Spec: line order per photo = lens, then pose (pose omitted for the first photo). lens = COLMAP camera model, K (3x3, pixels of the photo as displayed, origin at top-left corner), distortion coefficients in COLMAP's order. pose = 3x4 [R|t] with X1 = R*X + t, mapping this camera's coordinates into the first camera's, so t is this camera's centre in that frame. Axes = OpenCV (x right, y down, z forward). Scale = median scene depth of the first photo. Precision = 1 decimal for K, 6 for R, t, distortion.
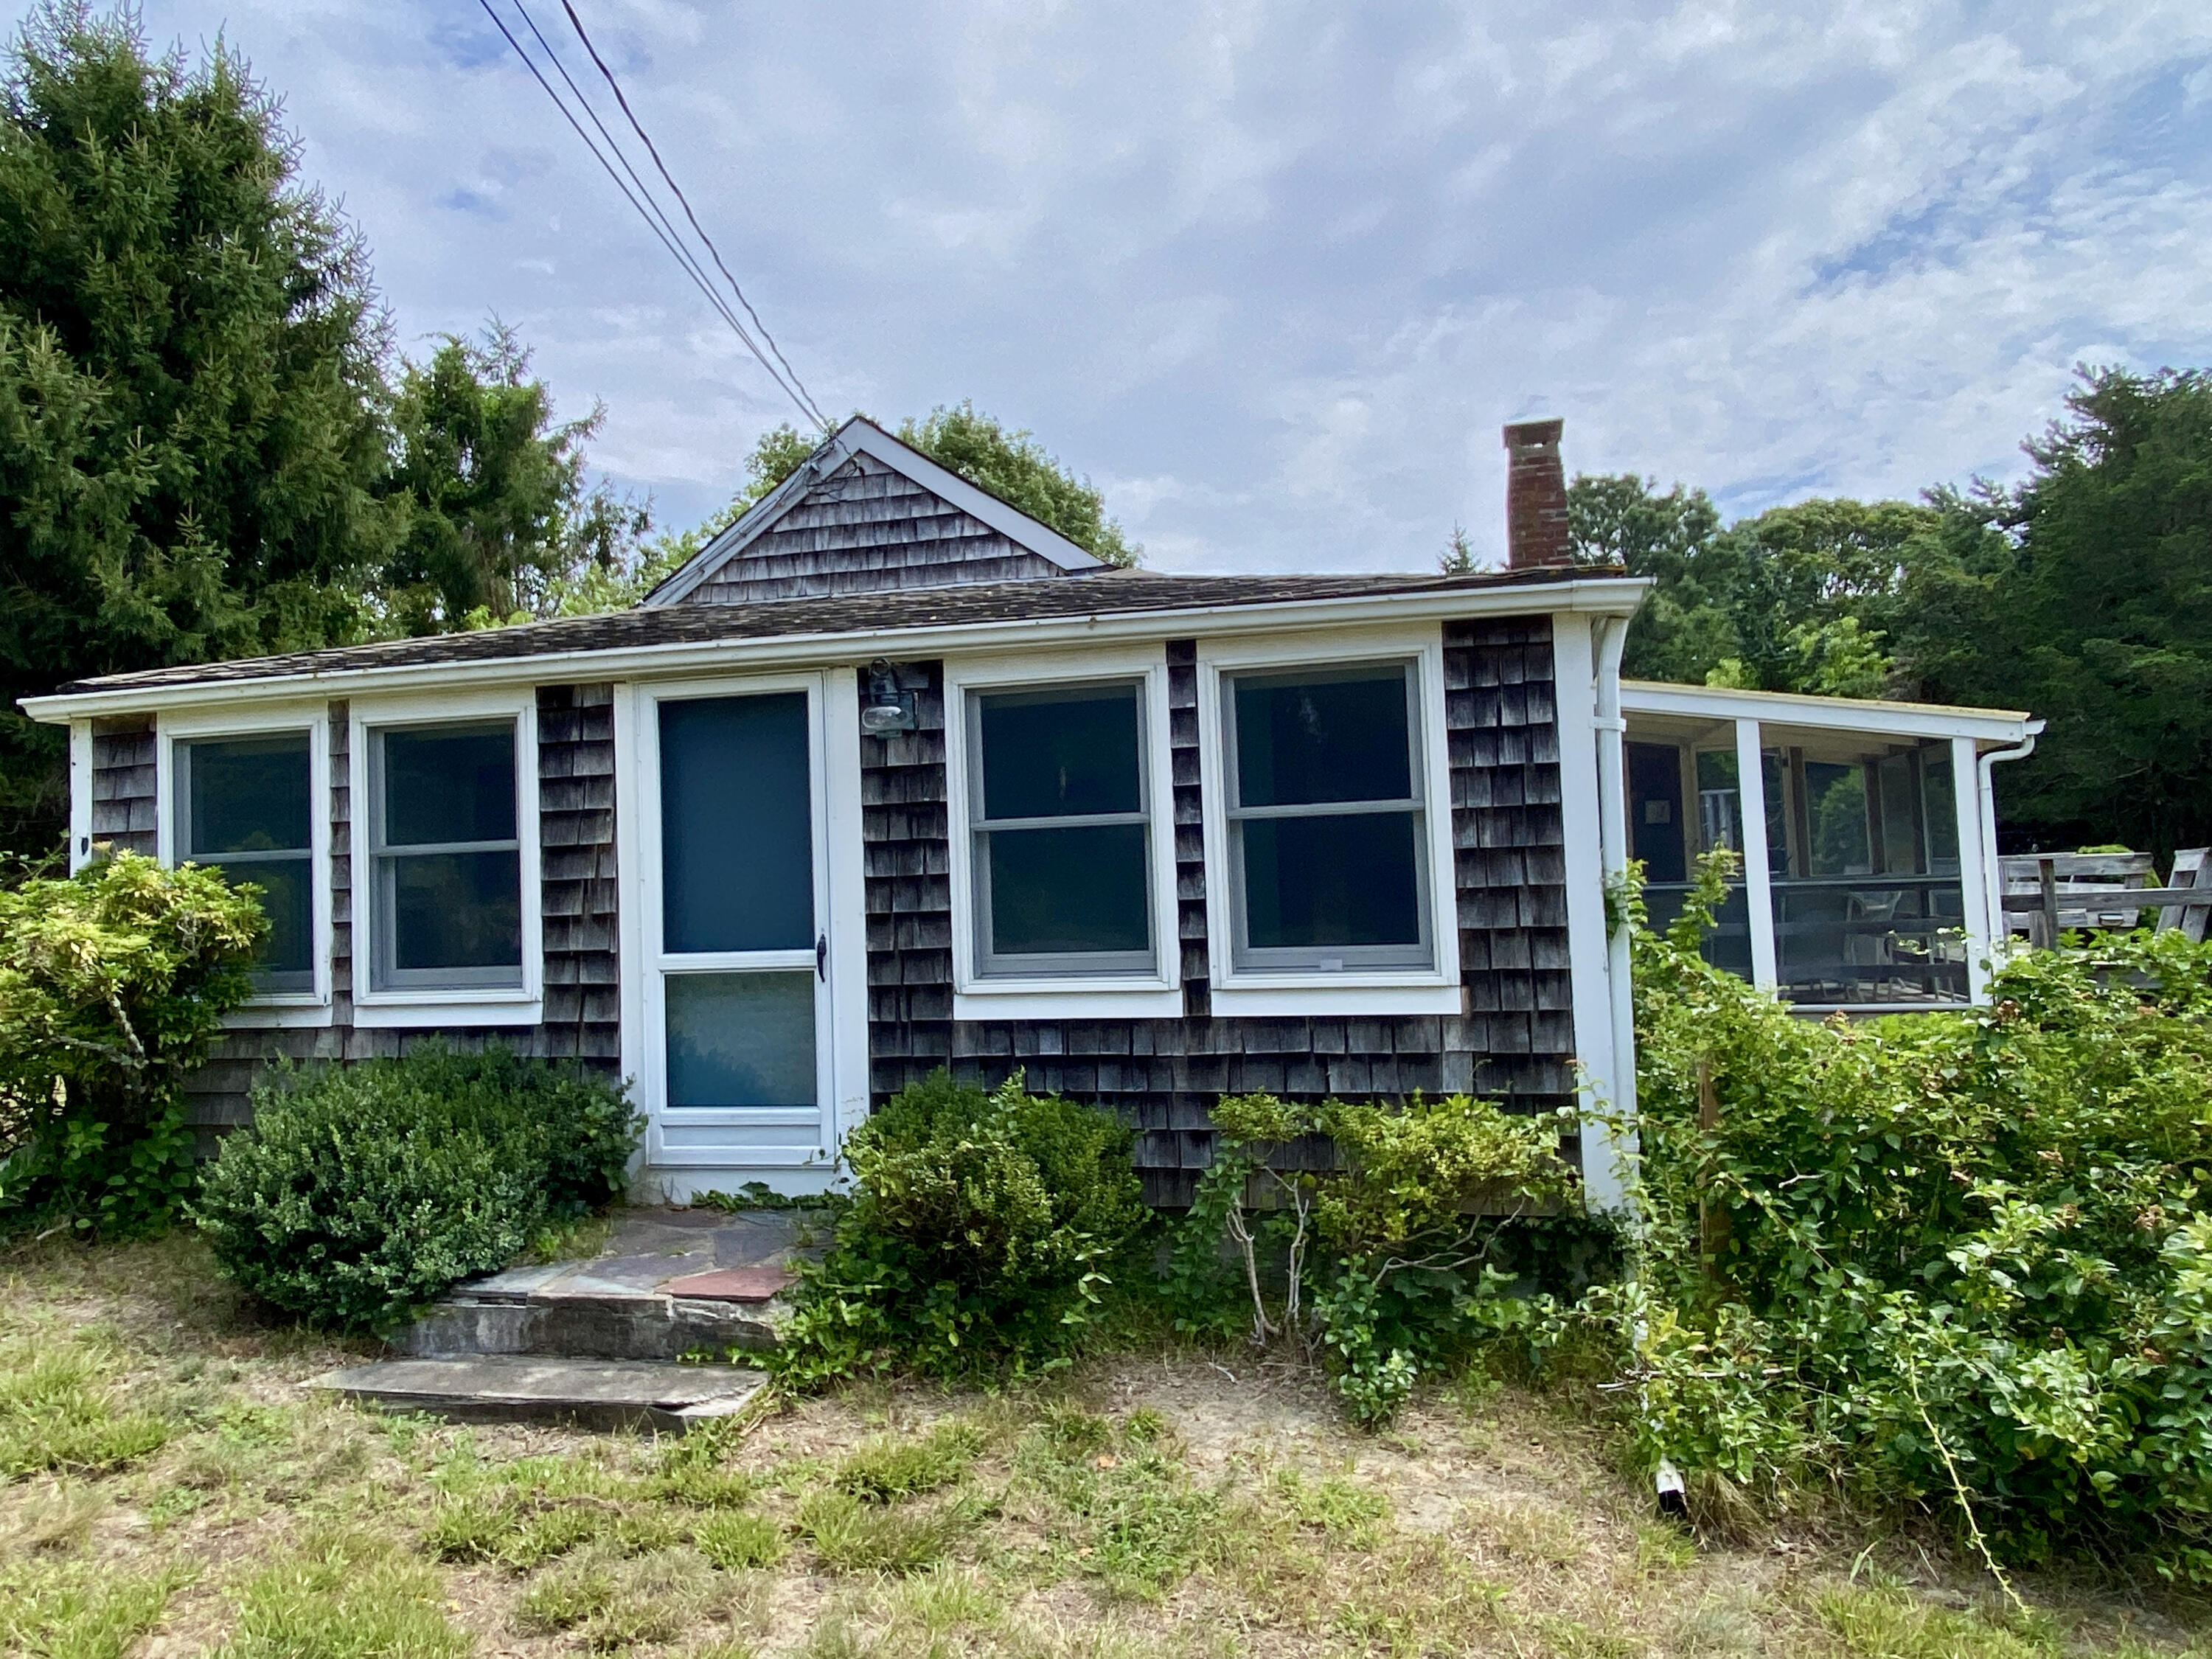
lens RADIAL K [[1481.9, 0, 1106.0], [0, 1481.9, 829.5], [0, 0, 1]] dist [0.077463, -0.000868]
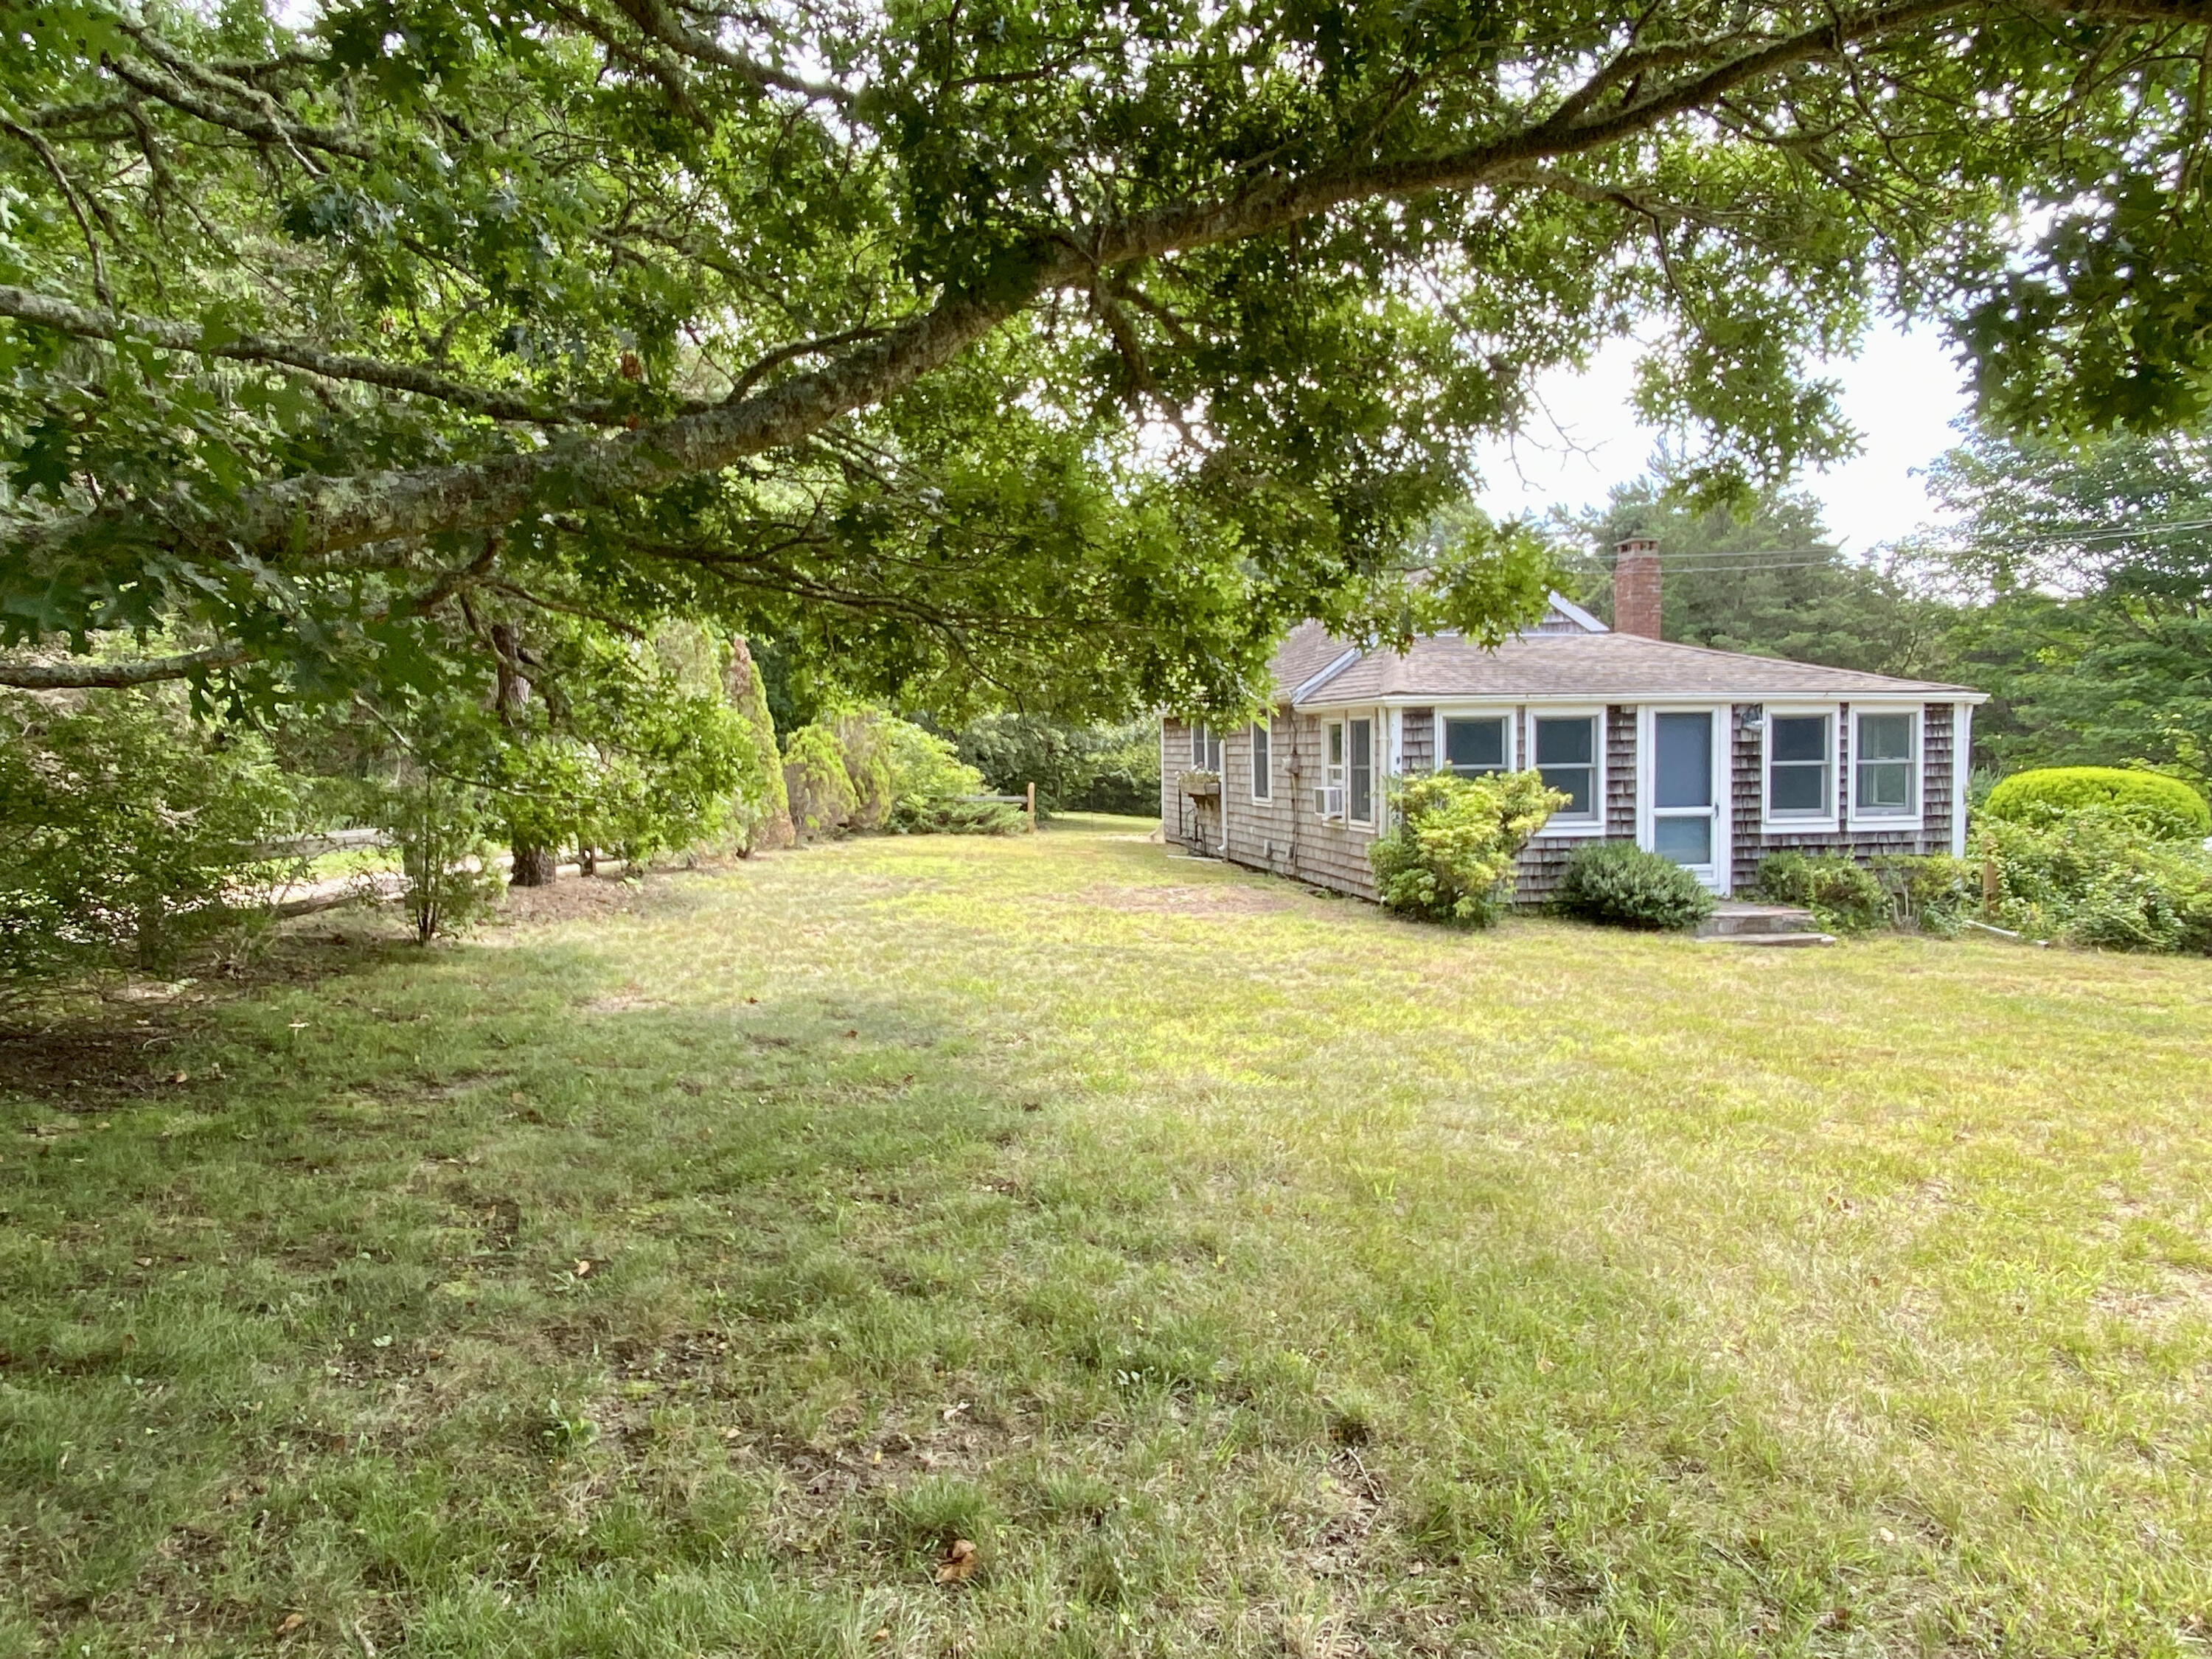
lens RADIAL K [[1481.9, 0, 1106.0], [0, 1481.9, 829.5], [0, 0, 1]] dist [0.077463, -0.000868]
pose [[0.912040, 0.000986, 0.410101, -2.399223], [-0.038702, 0.995741, 0.083677, -0.068323], [-0.408272, -0.092188, 0.908193, -1.081180]]
